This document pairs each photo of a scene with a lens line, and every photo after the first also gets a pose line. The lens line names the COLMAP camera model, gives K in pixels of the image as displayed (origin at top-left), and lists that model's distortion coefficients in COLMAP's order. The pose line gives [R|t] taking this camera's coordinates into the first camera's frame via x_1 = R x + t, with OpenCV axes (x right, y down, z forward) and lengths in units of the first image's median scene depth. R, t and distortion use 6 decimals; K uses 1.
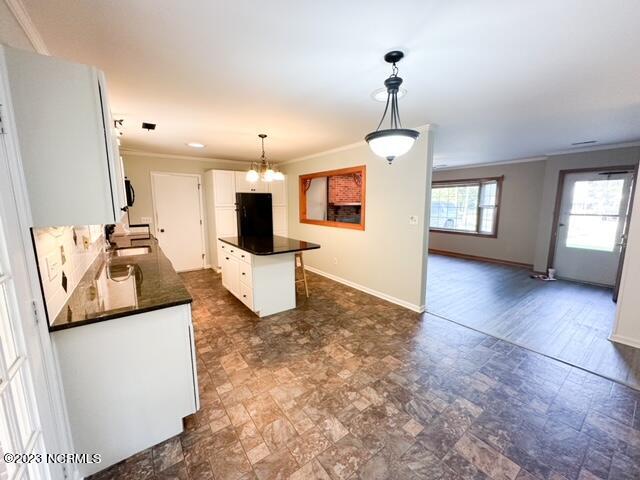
lens RADIAL K [[251.5, 0, 336.5], [0, 251.5, 236.7], [0, 0, 1]] dist [-0.003844, -0.000812]
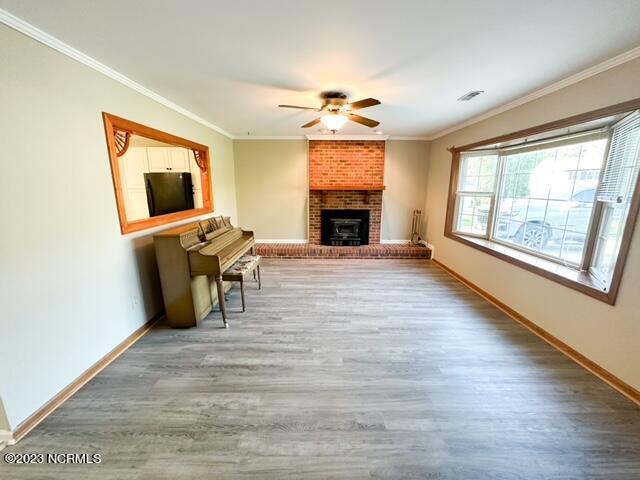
lens RADIAL K [[251.5, 0, 322.0], [0, 251.5, 239.5], [0, 0, 1]] dist [-0.003844, -0.000812]
pose [[0.793047, 0.136235, -0.593730, 1.968218], [-0.093139, 0.990329, 0.102831, -0.325136], [0.601997, -0.026250, 0.798066, 2.325098]]
